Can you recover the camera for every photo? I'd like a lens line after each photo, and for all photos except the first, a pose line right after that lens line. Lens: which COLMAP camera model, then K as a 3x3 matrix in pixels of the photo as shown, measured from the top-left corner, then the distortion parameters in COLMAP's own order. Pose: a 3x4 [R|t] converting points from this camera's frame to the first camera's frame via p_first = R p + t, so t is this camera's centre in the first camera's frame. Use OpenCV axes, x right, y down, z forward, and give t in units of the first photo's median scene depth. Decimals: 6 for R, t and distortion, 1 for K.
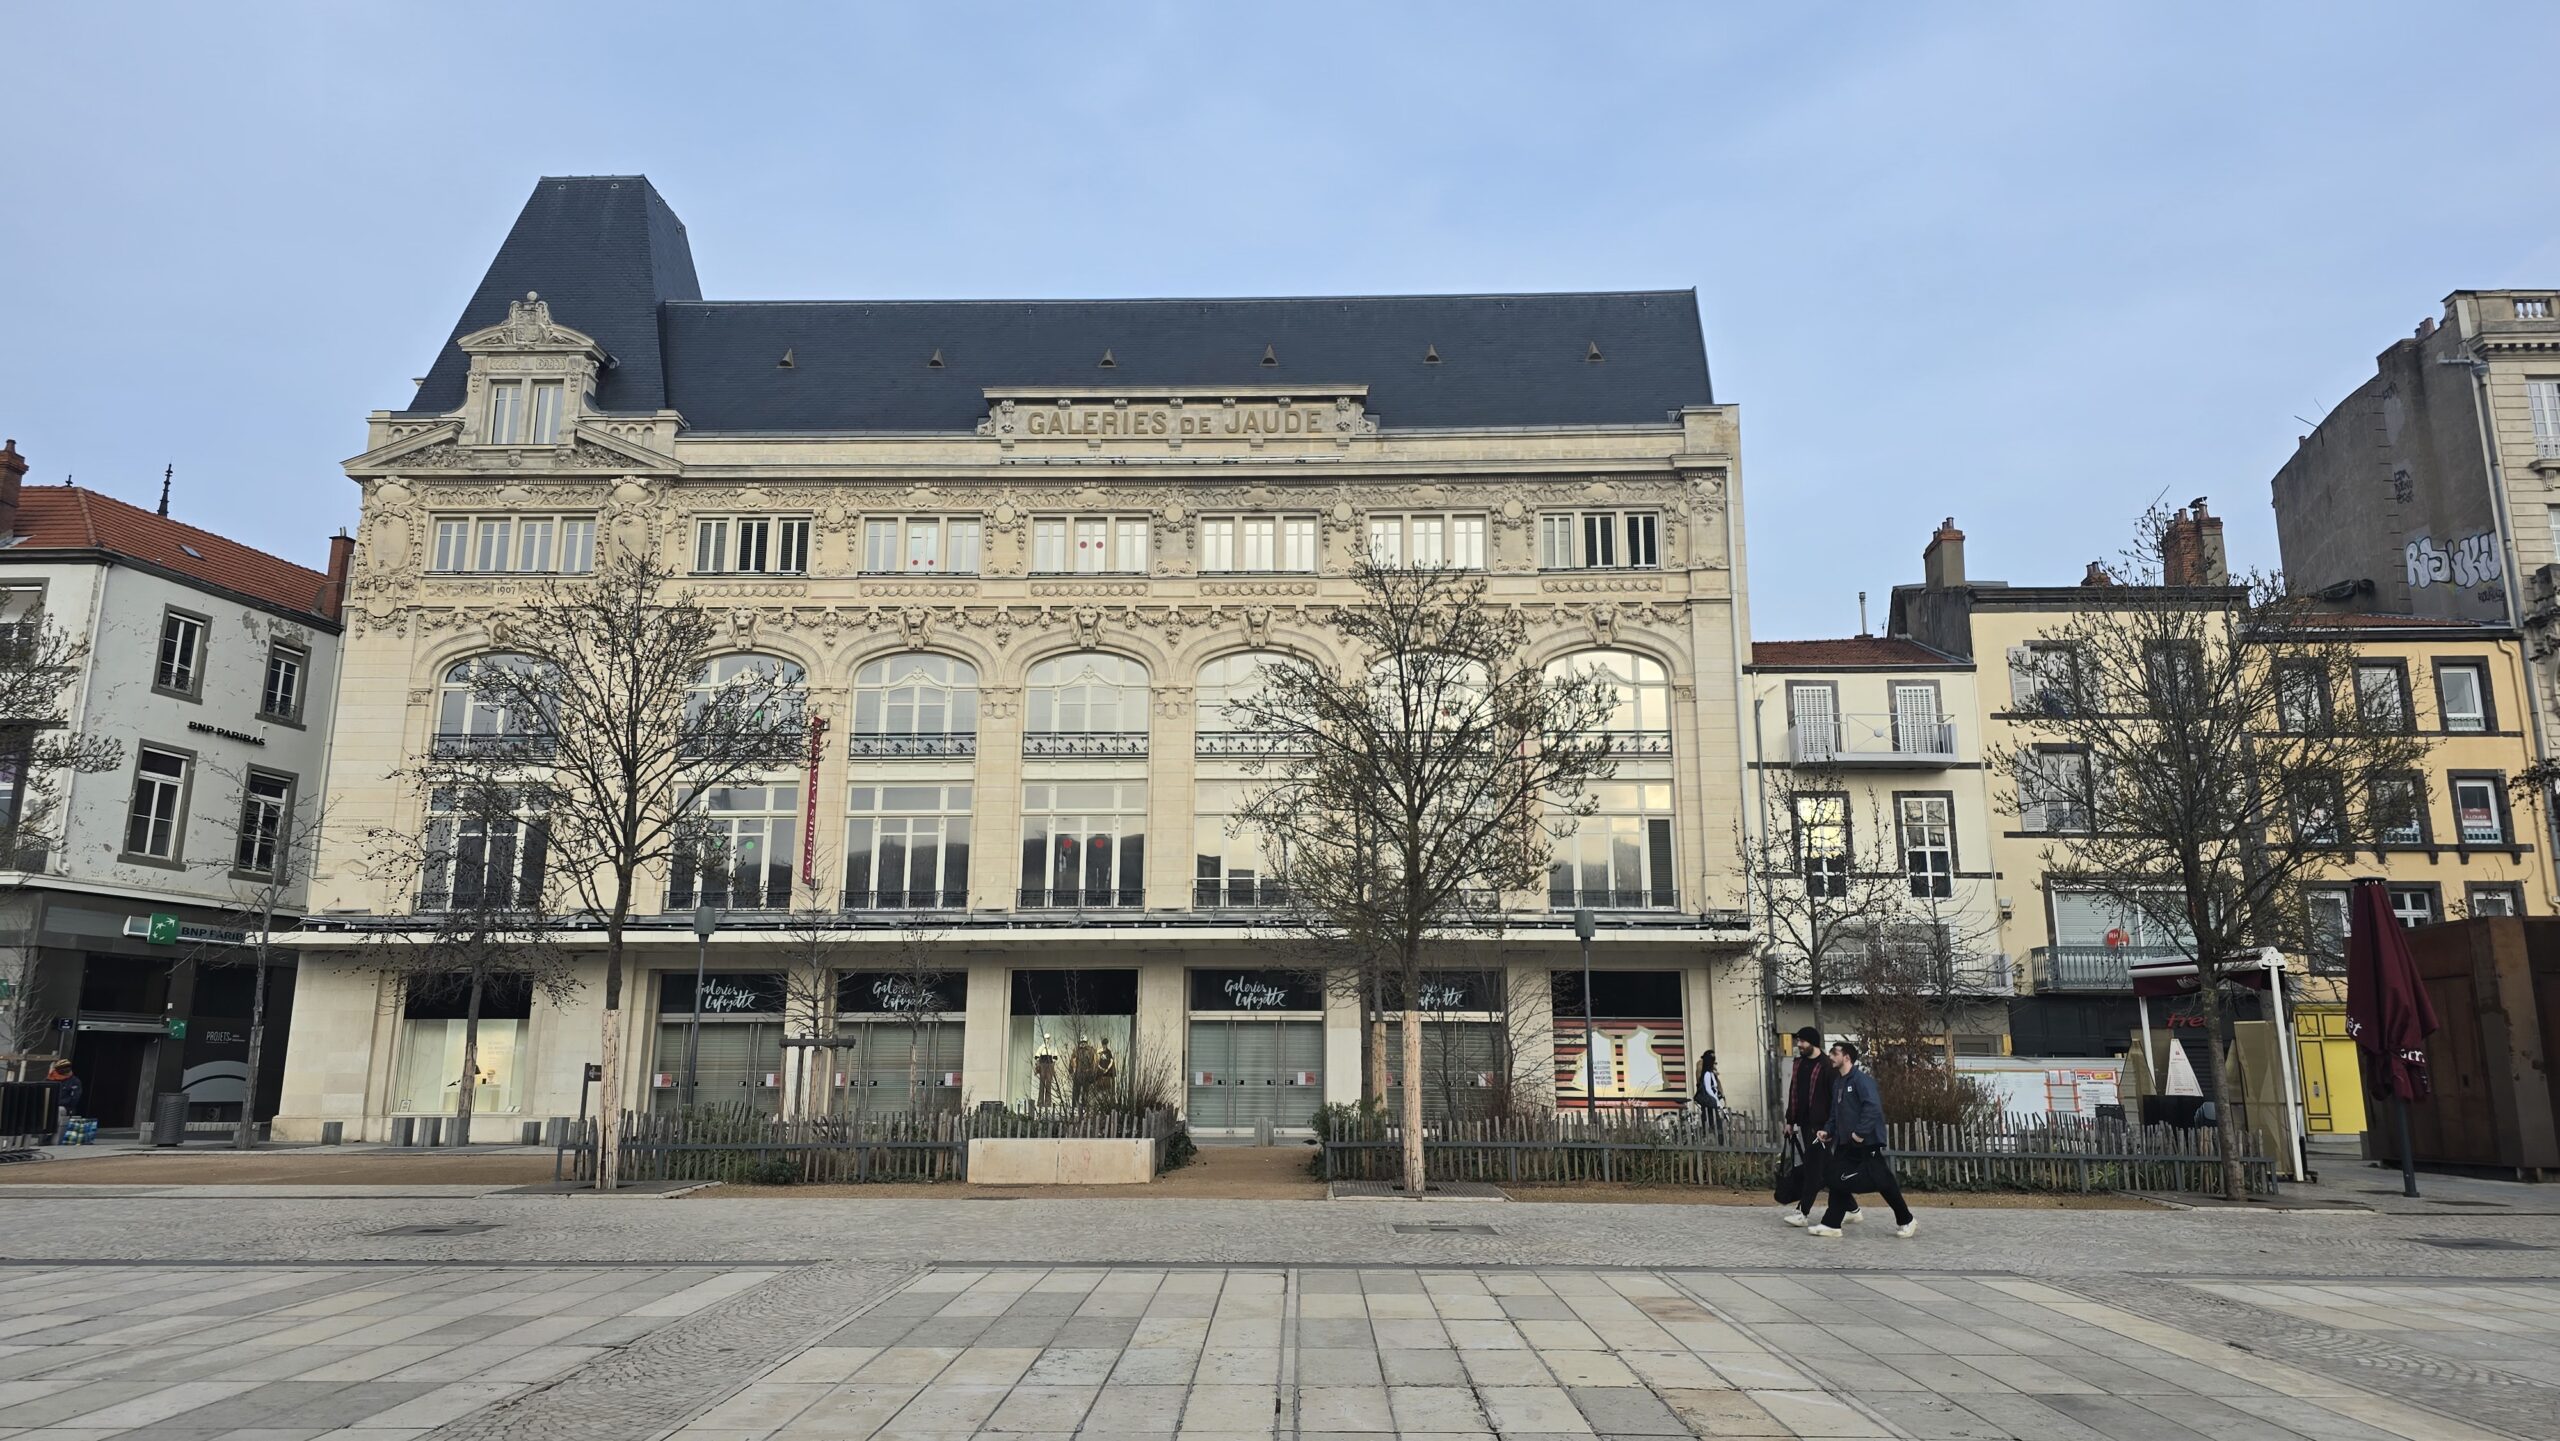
lens RADIAL K [[1701.7, 0, 1293.9], [0, 1701.7, 700.5], [0, 0, 1]] dist [0.044203, -0.027254]
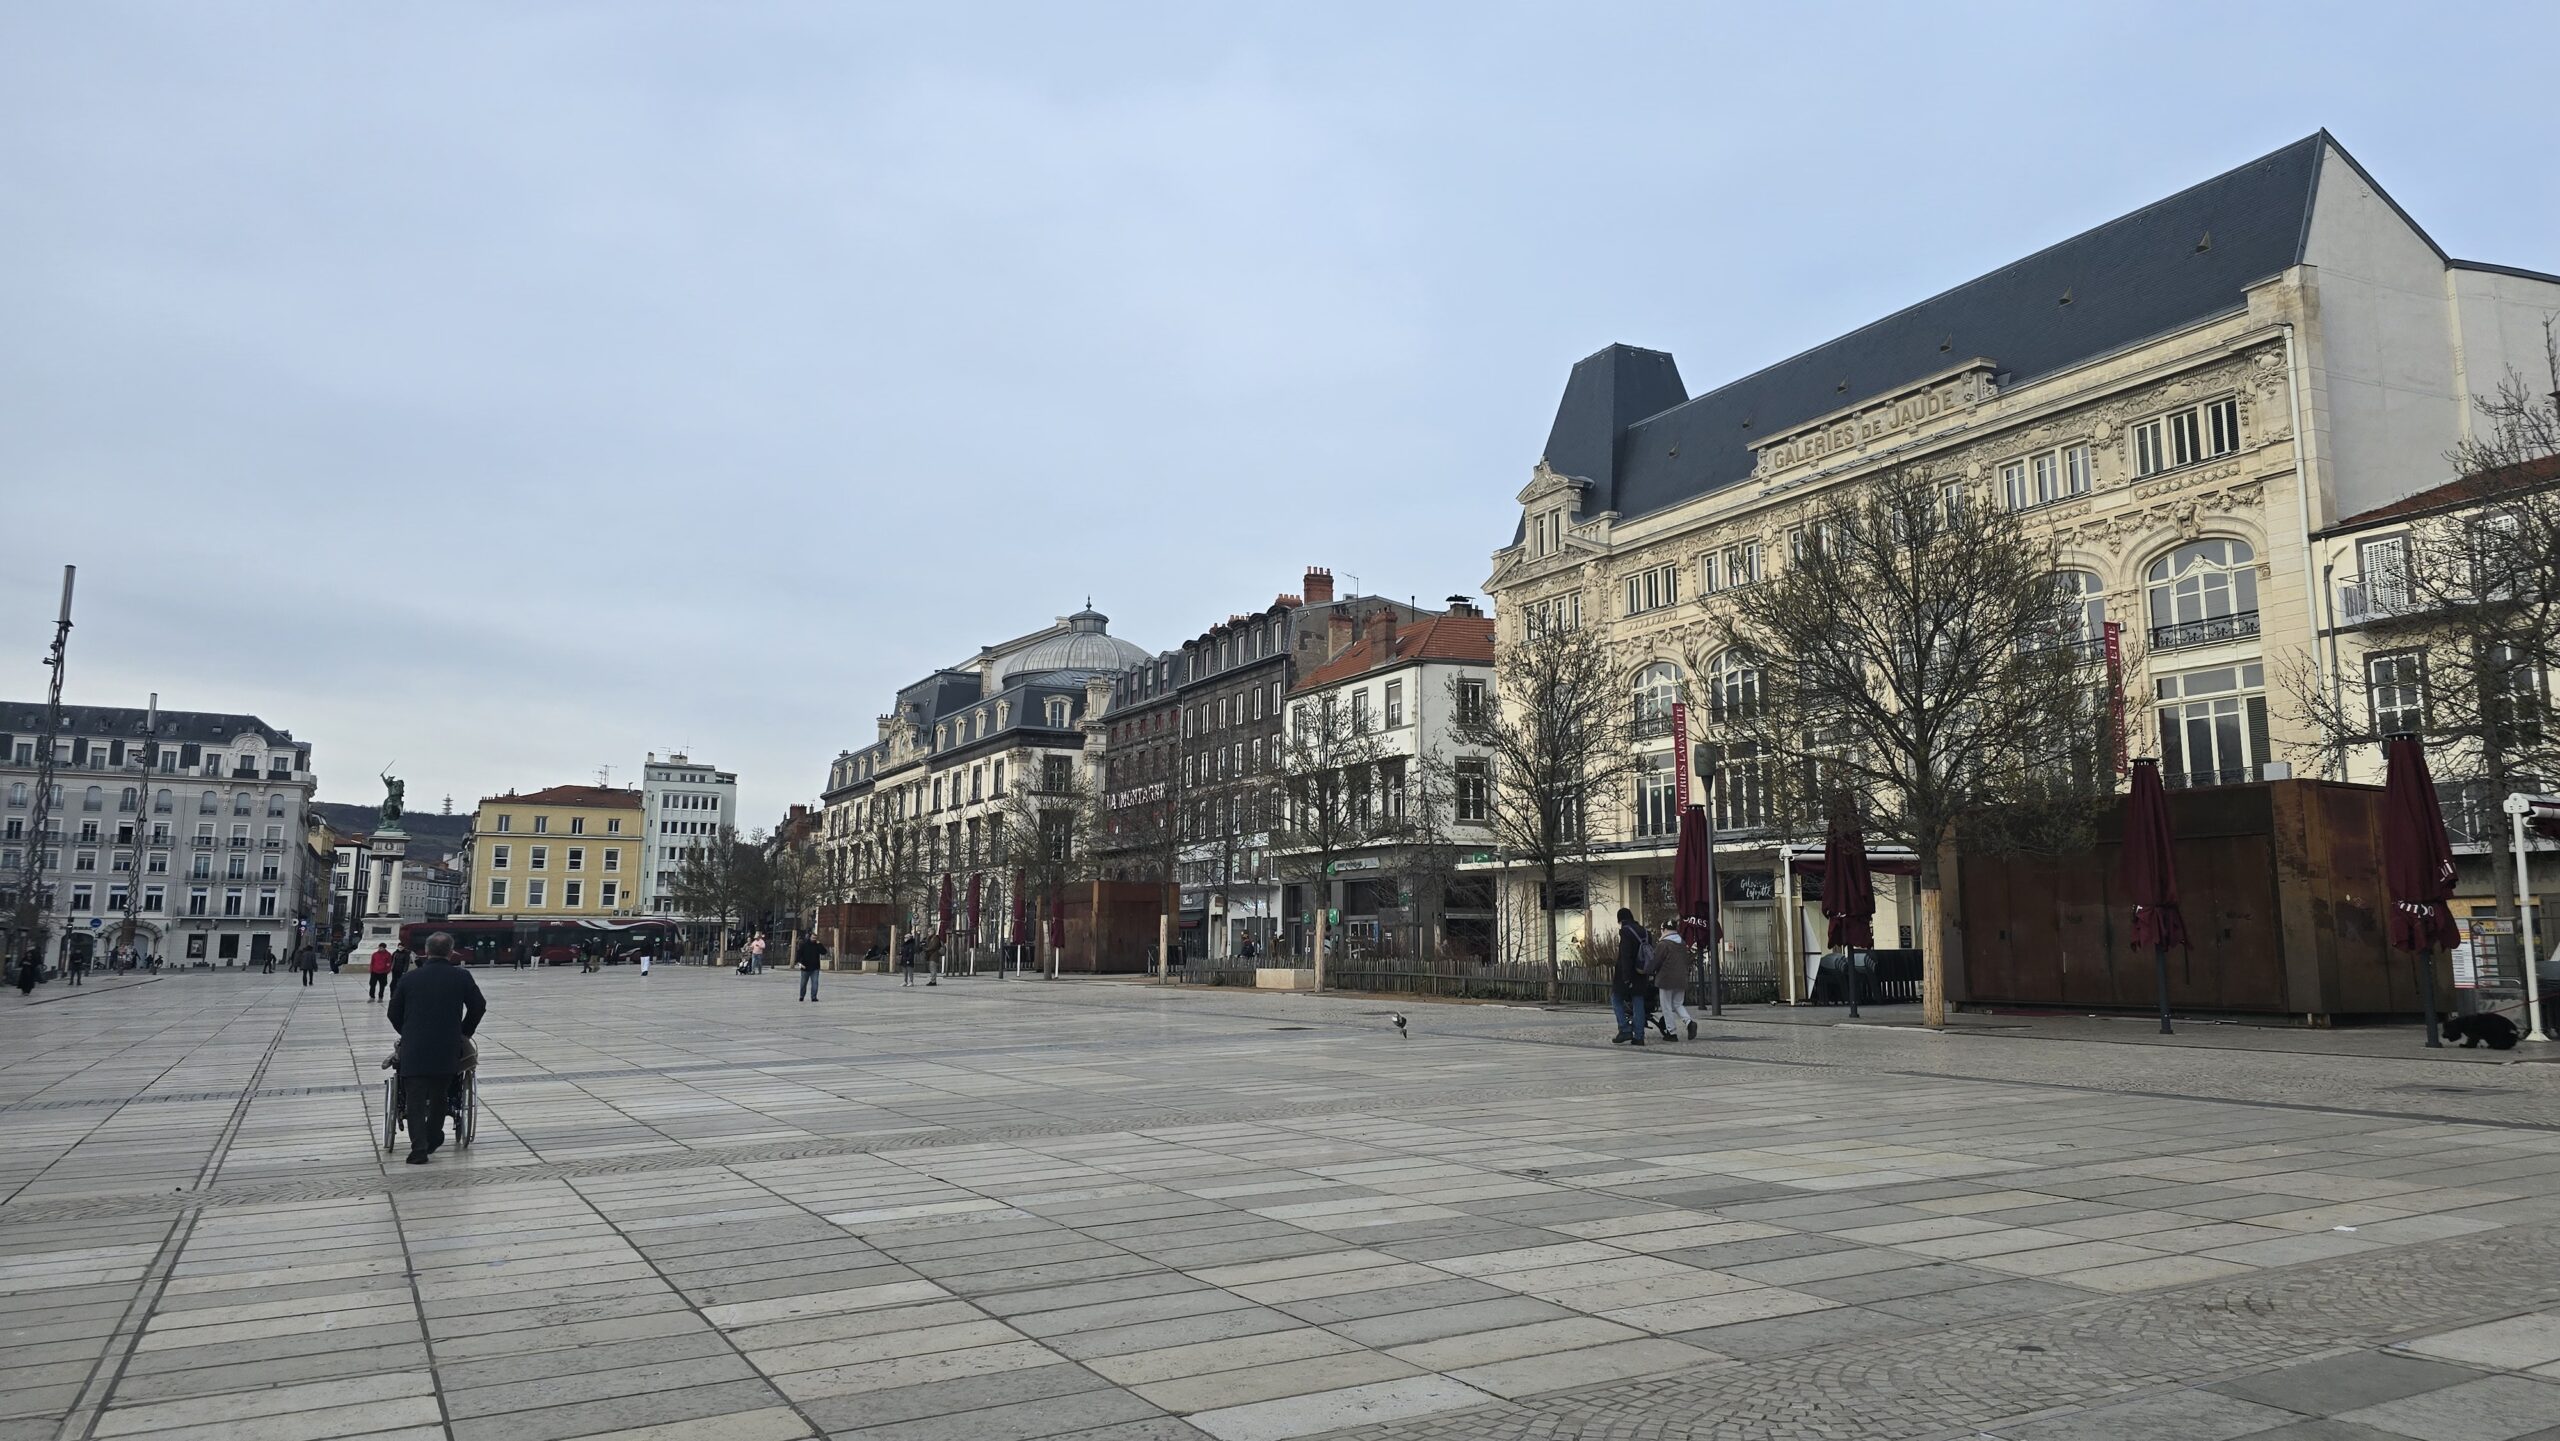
lens RADIAL K [[1701.7, 0, 1270.6], [0, 1701.7, 665.9], [0, 0, 1]] dist [0.044203, -0.027254]
pose [[0.477081, -0.146284, -0.866600, 0.796271], [0.193106, 0.979401, -0.059016, -0.002462], [0.857382, -0.139190, 0.495502, -0.026695]]
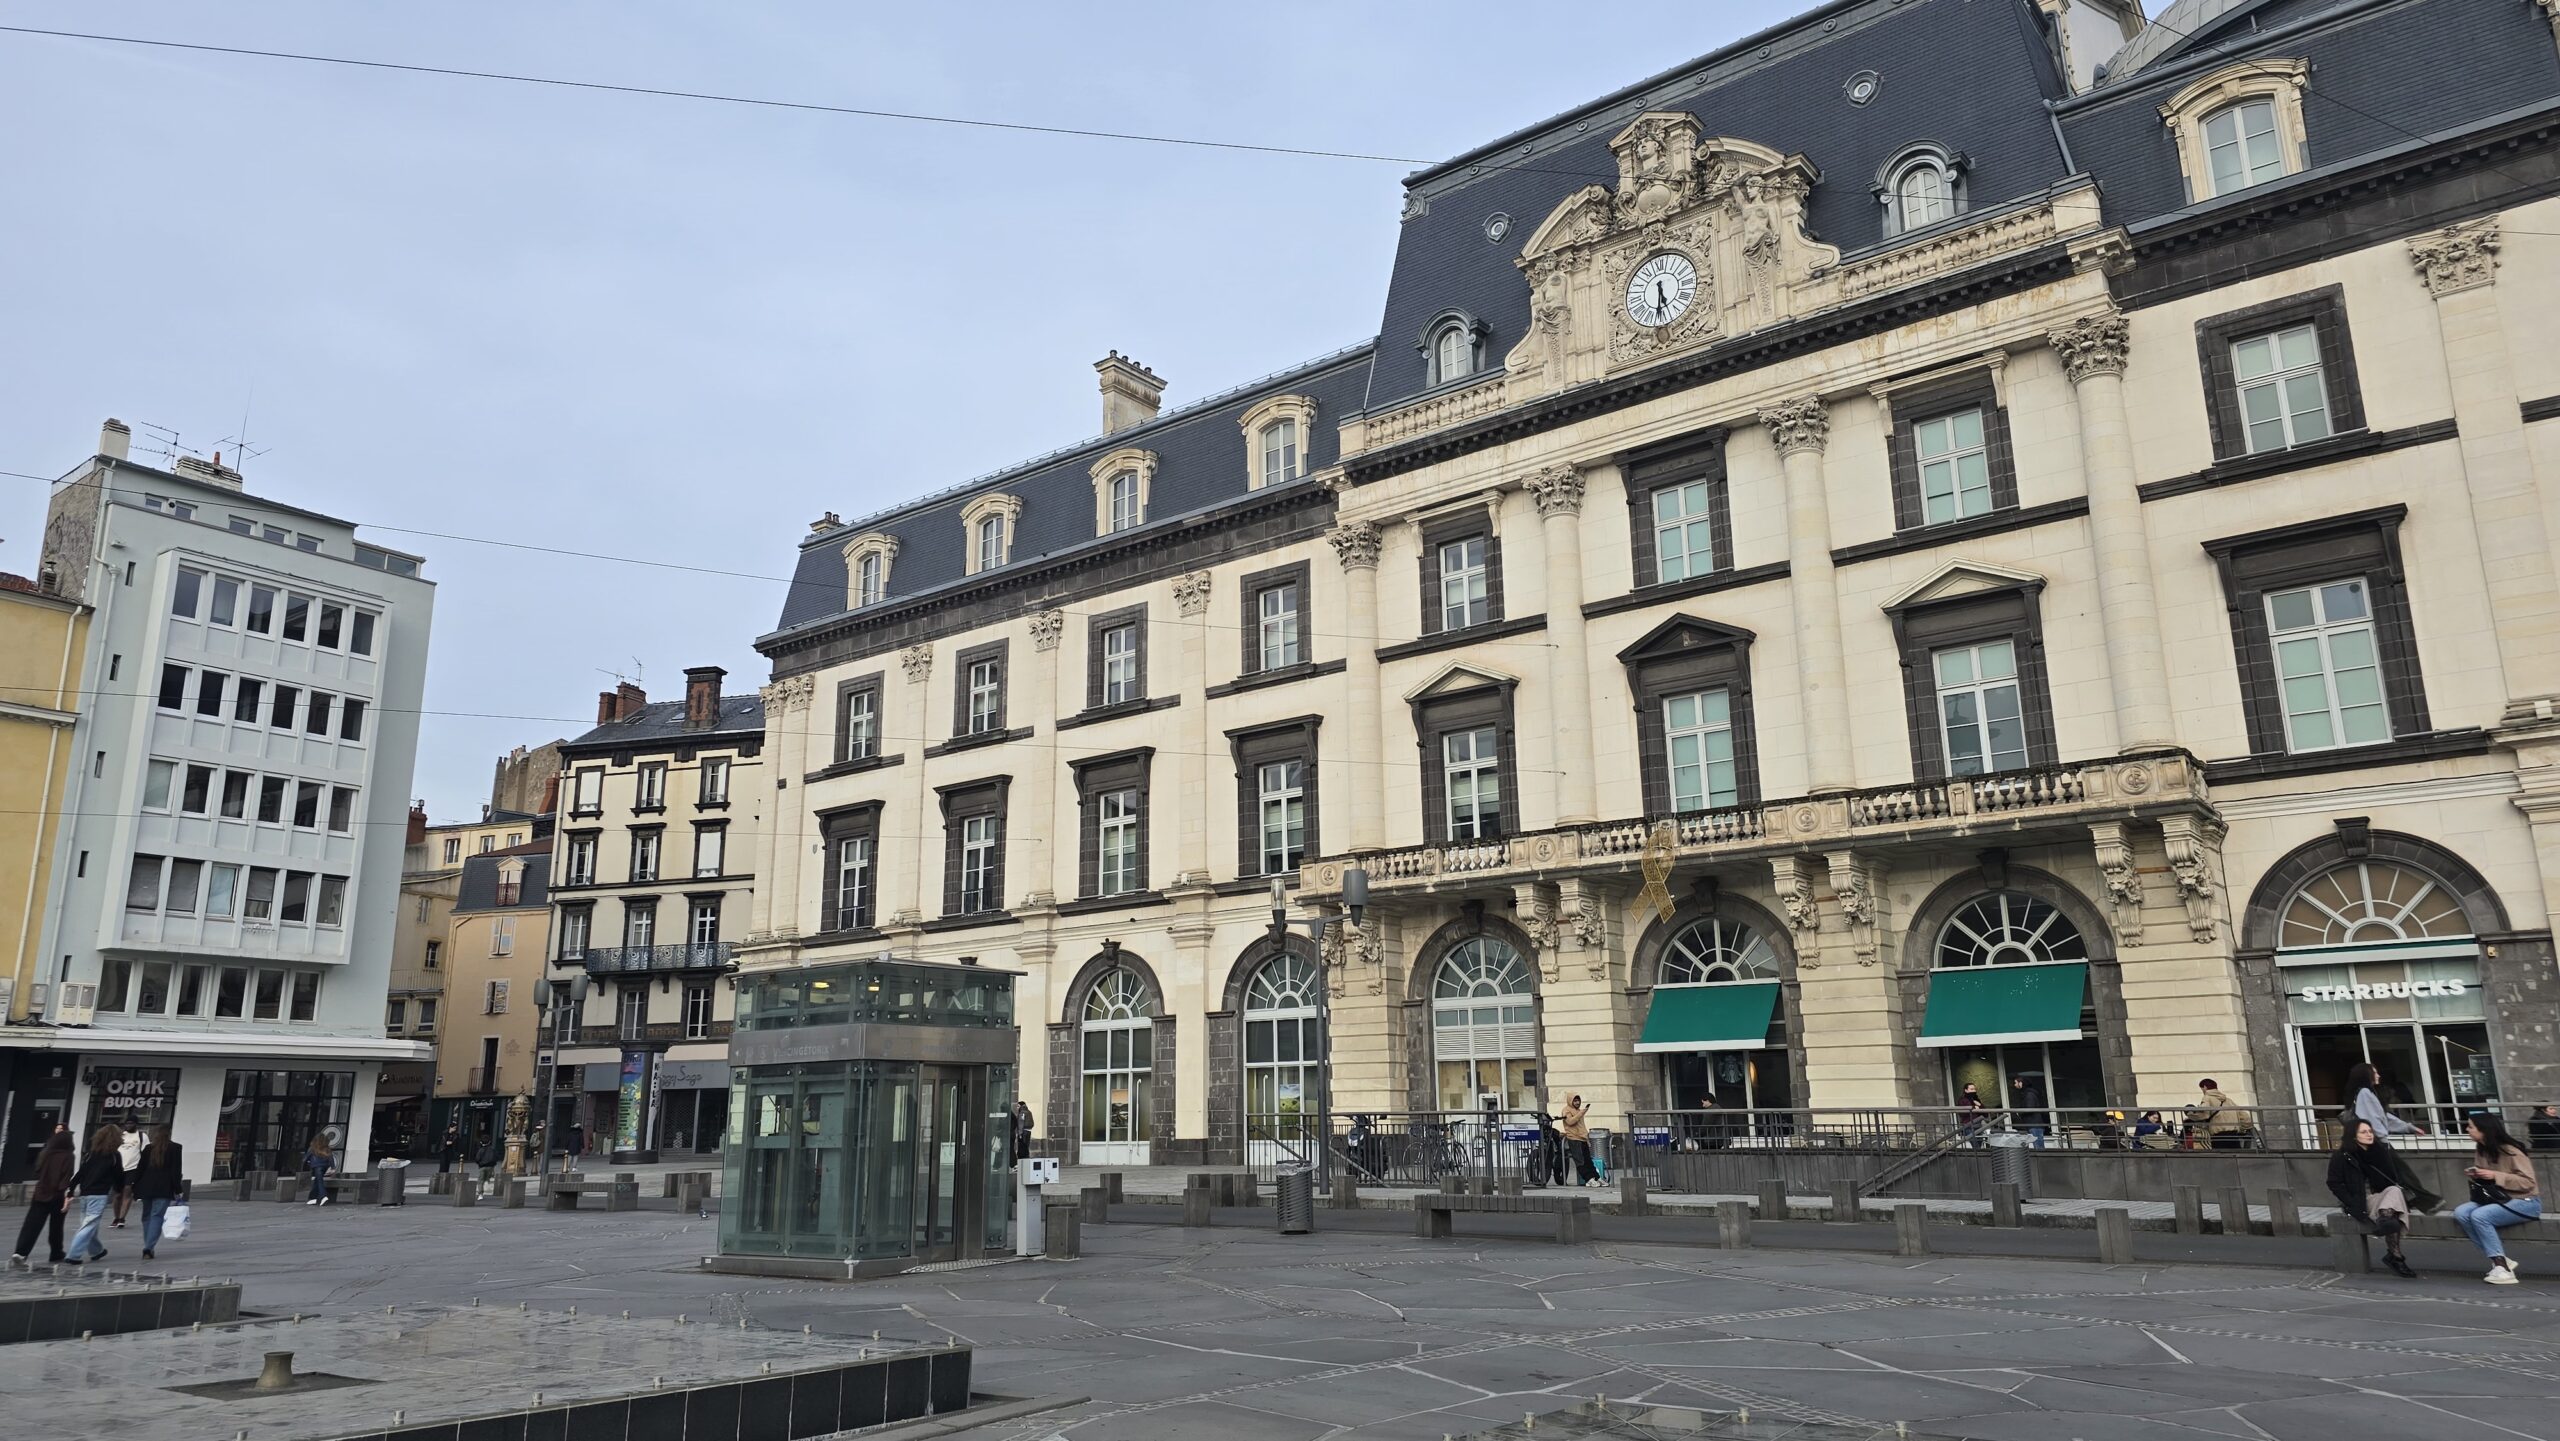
lens RADIAL K [[1701.7, 0, 1255.1], [0, 1701.7, 734.8], [0, 0, 1]] dist [0.044203, -0.027254]
pose [[0.796349, -0.143750, -0.587506, -2.270815], [0.147278, 0.988196, -0.042159, 0.027520], [0.586632, -0.052953, 0.808121, 0.226459]]
